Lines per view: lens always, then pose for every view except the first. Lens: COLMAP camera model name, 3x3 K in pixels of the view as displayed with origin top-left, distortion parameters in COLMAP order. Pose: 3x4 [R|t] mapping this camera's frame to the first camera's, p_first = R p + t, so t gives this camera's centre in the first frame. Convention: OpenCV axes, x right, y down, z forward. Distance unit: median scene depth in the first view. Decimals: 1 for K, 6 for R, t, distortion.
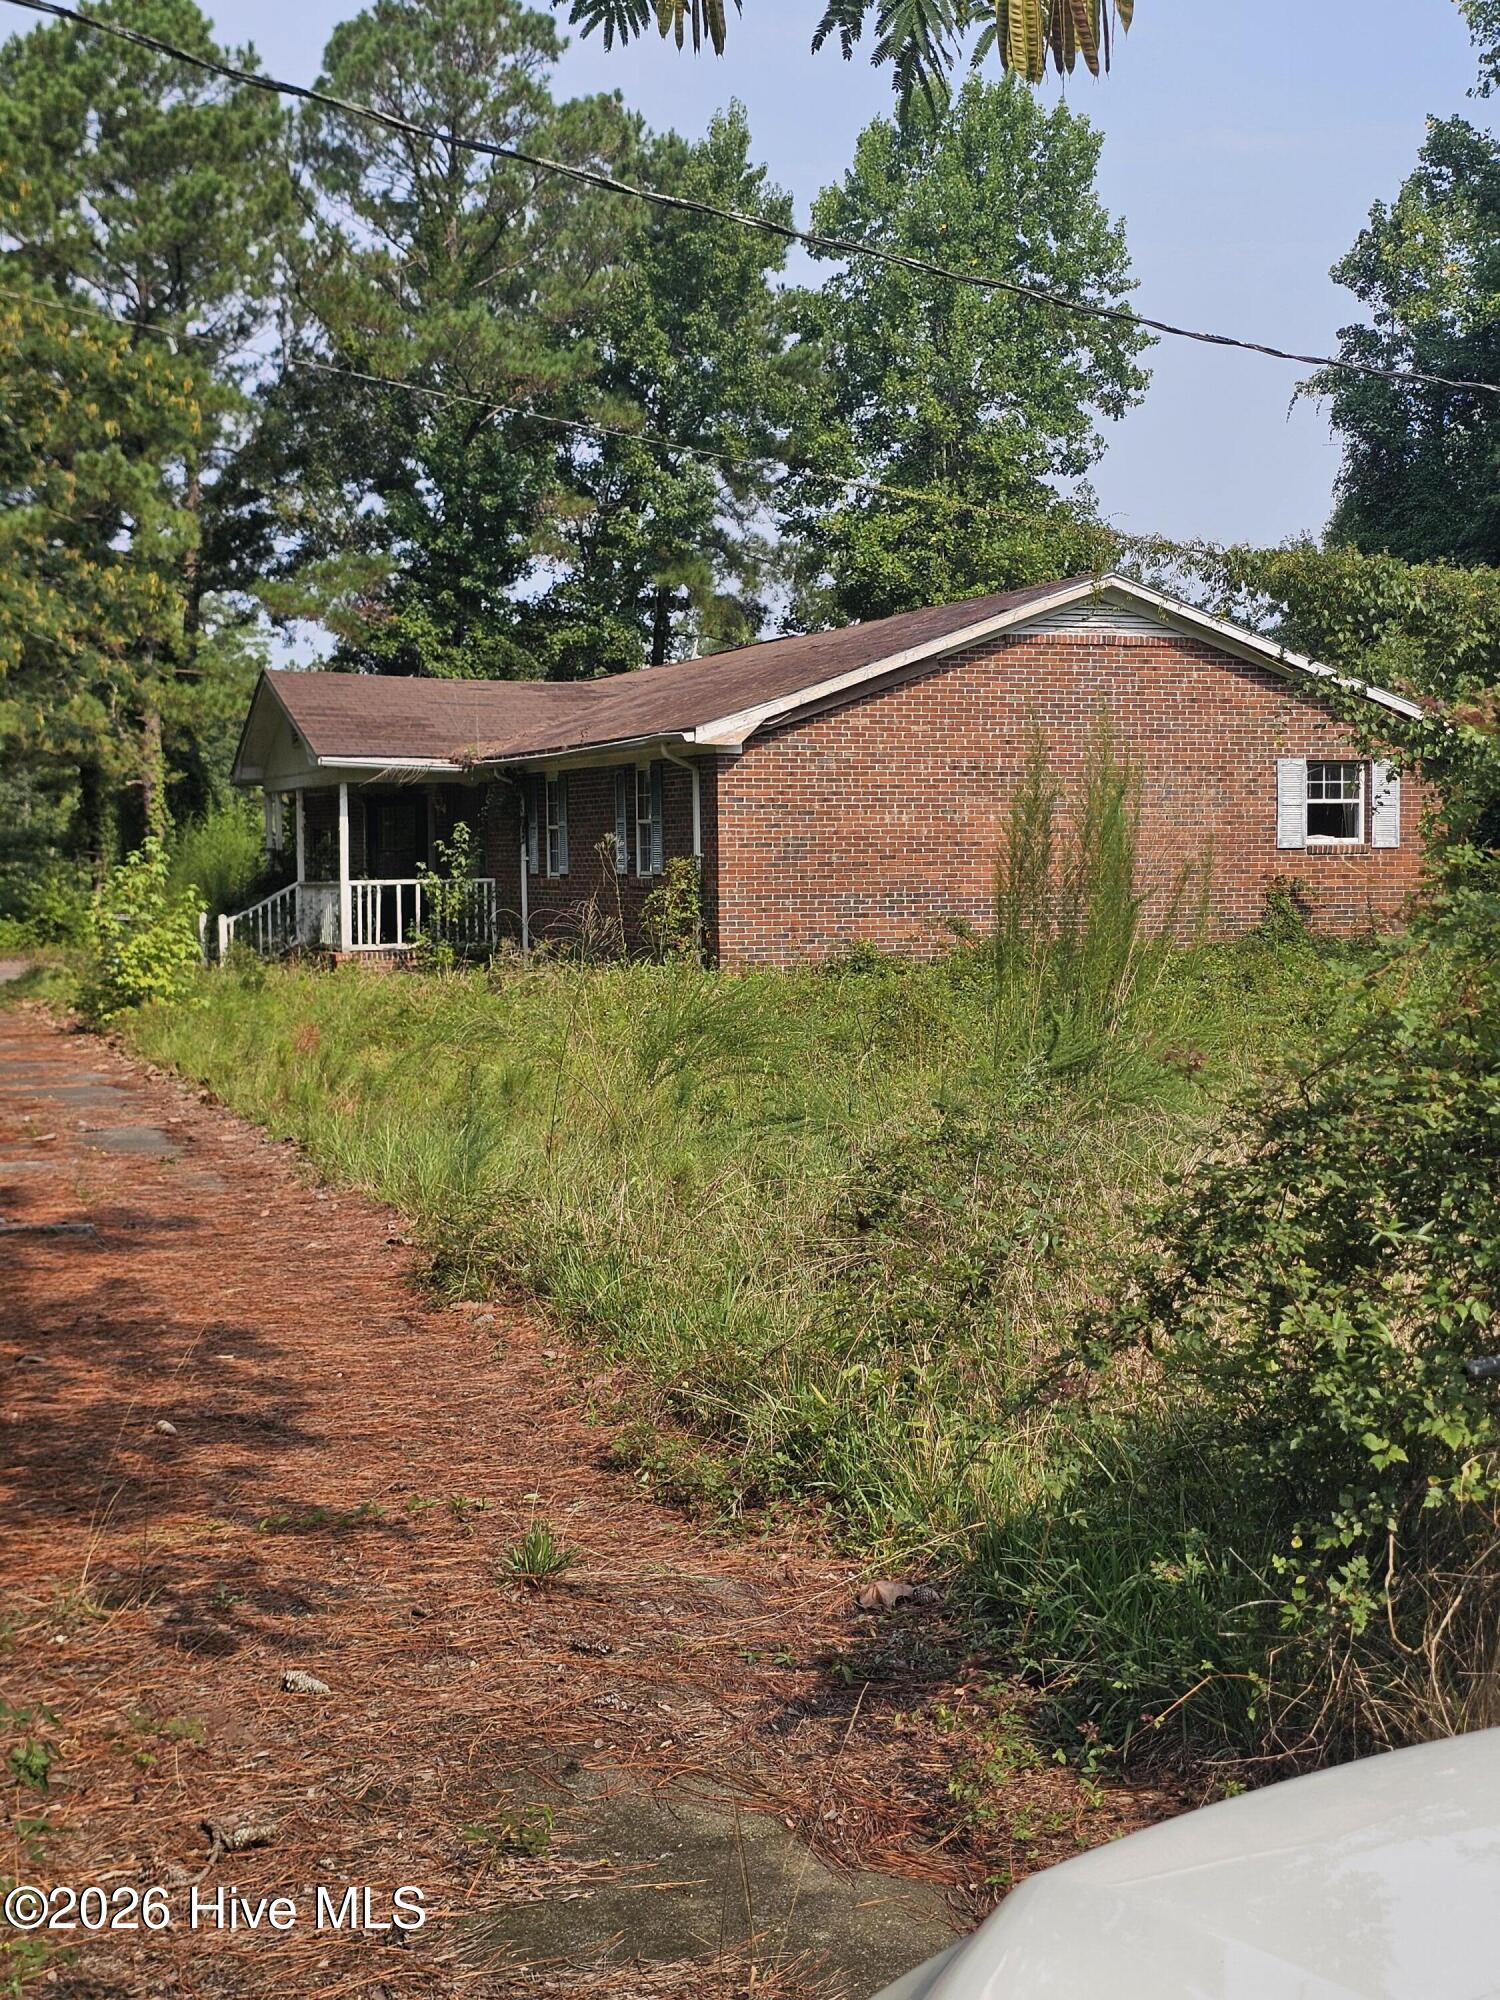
lens RADIAL K [[2786.1, 0, 754.4], [0, 2786.1, 982.5], [0, 0, 1]] dist [0.361842, -0.805365]
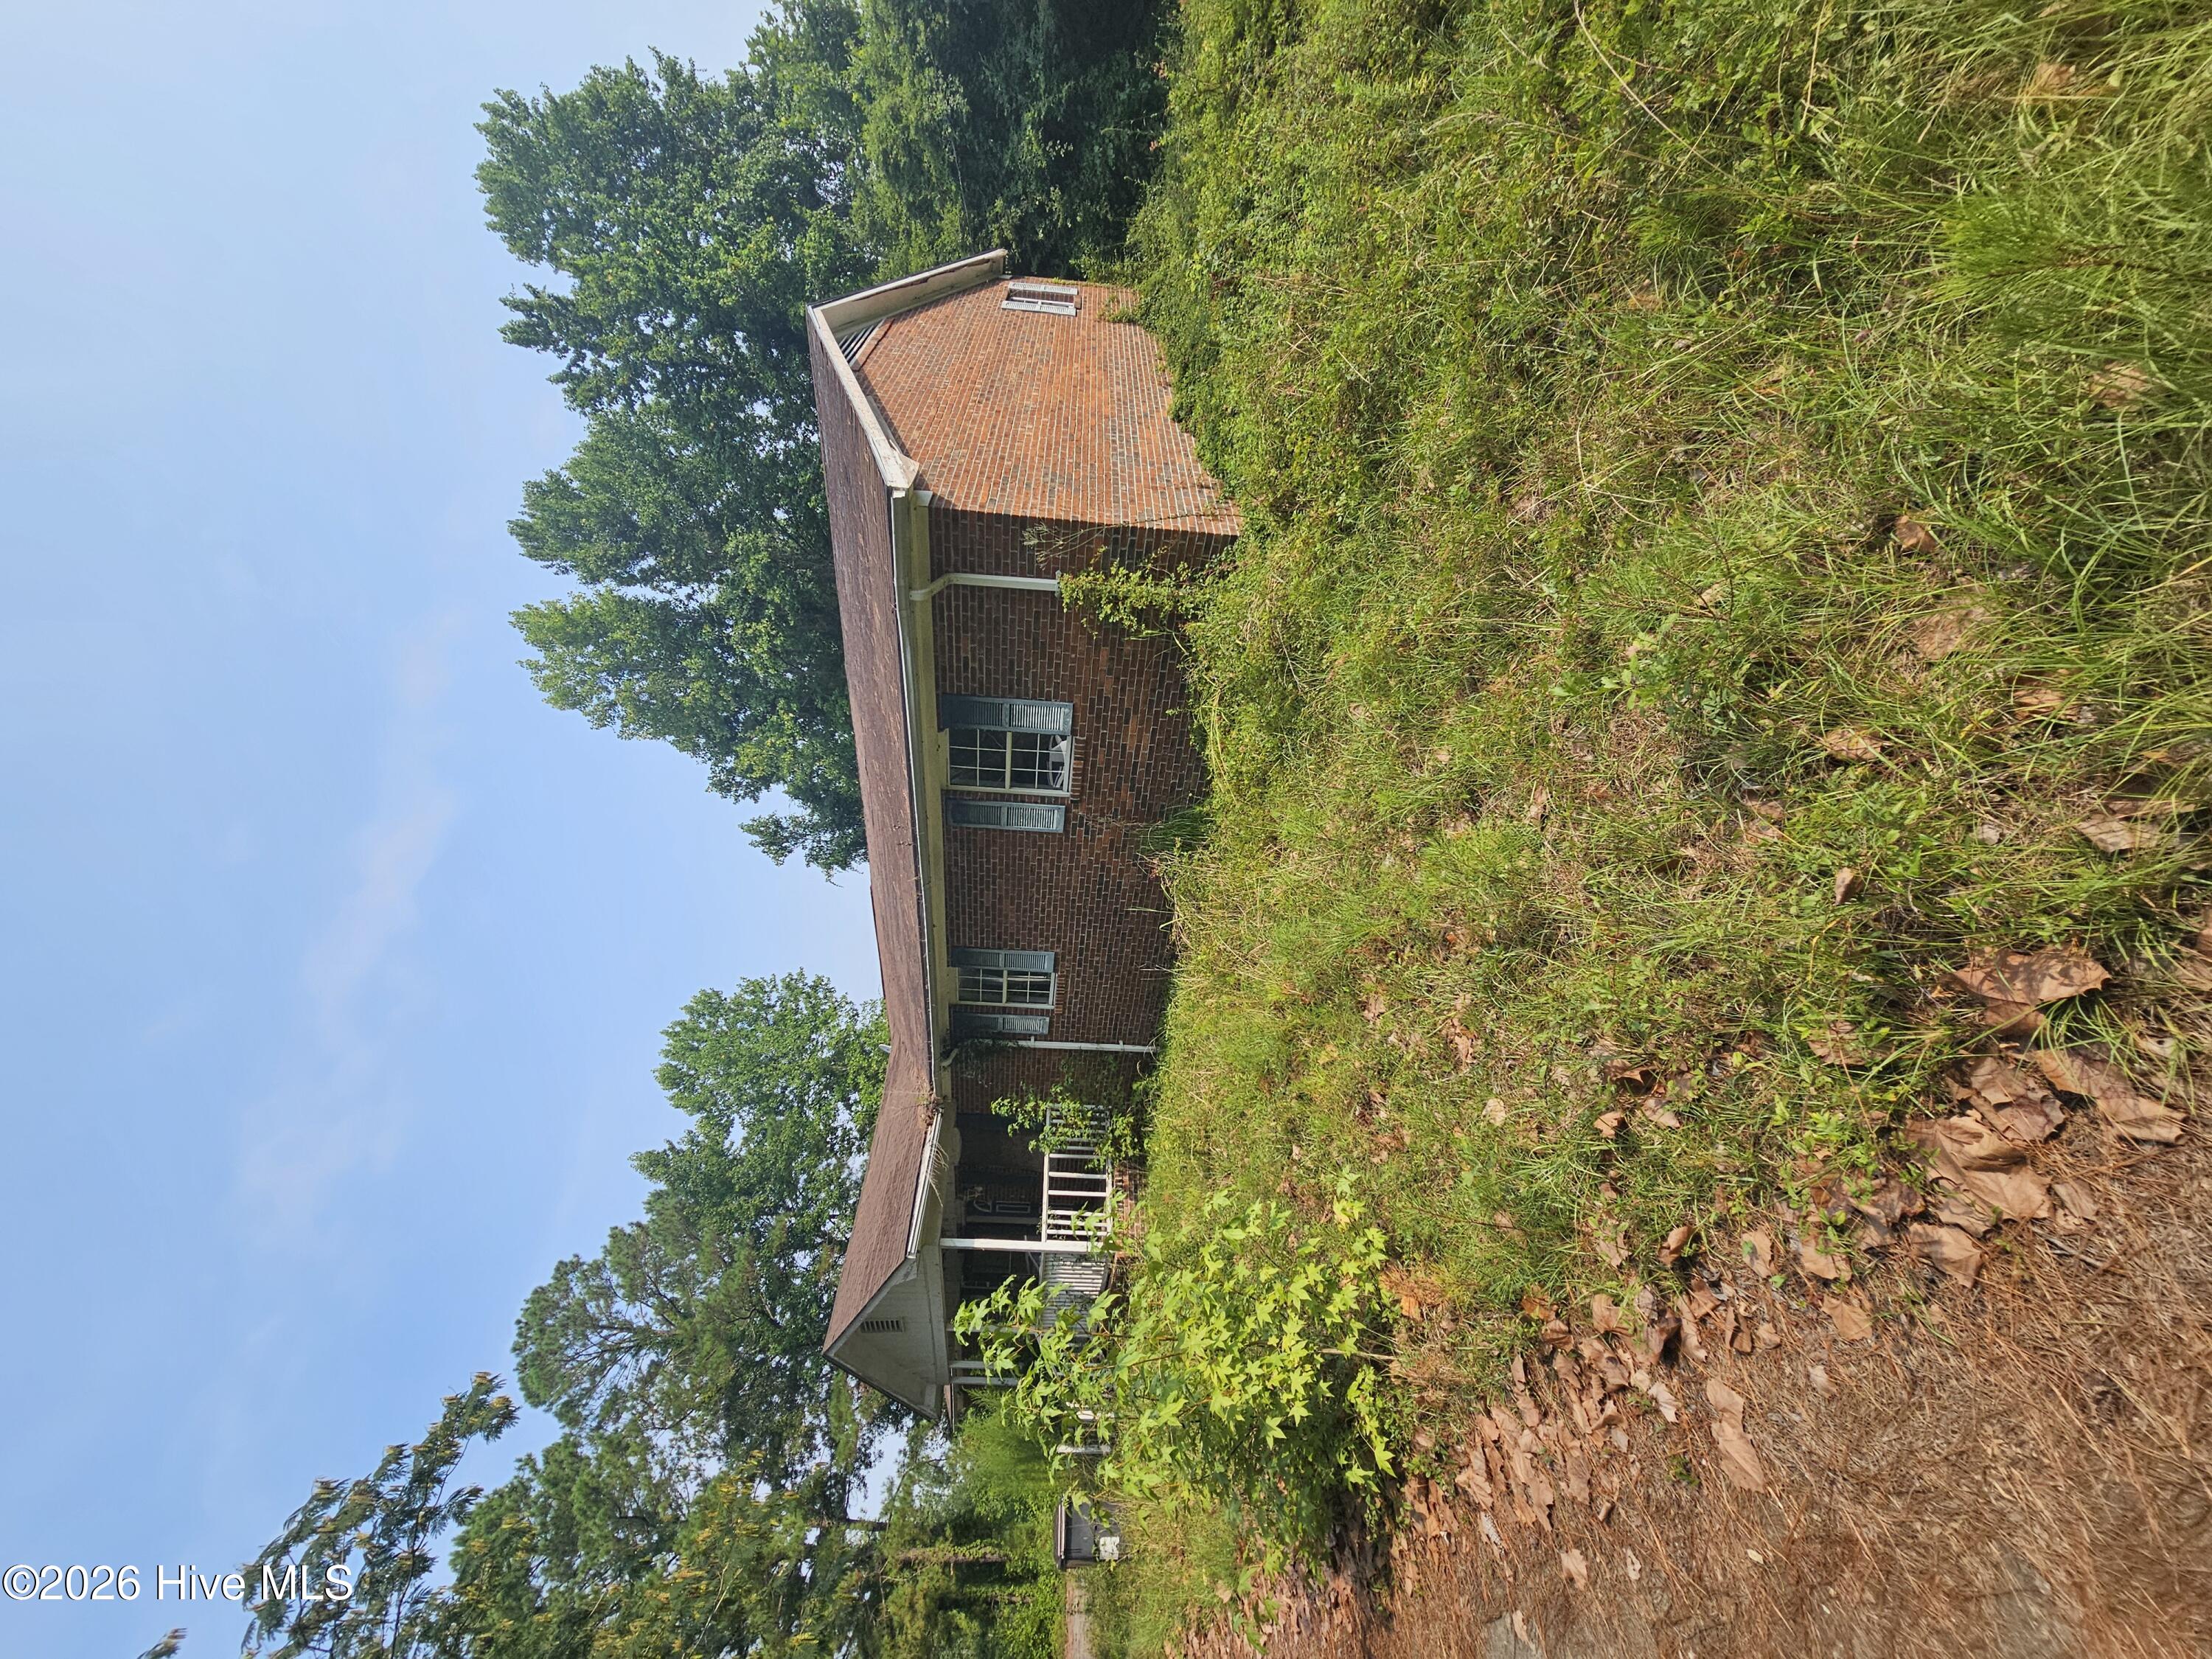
lens RADIAL K [[910.2, 0, 1096.4], [0, 910.2, 829.3], [0, 0, 1]] dist [0.000127, 0.000019]
pose [[0.037486, -0.883792, 0.466376, -0.183420], [0.998649, 0.049934, 0.014357, -0.032340], [-0.035976, 0.465208, 0.884470, 0.730794]]
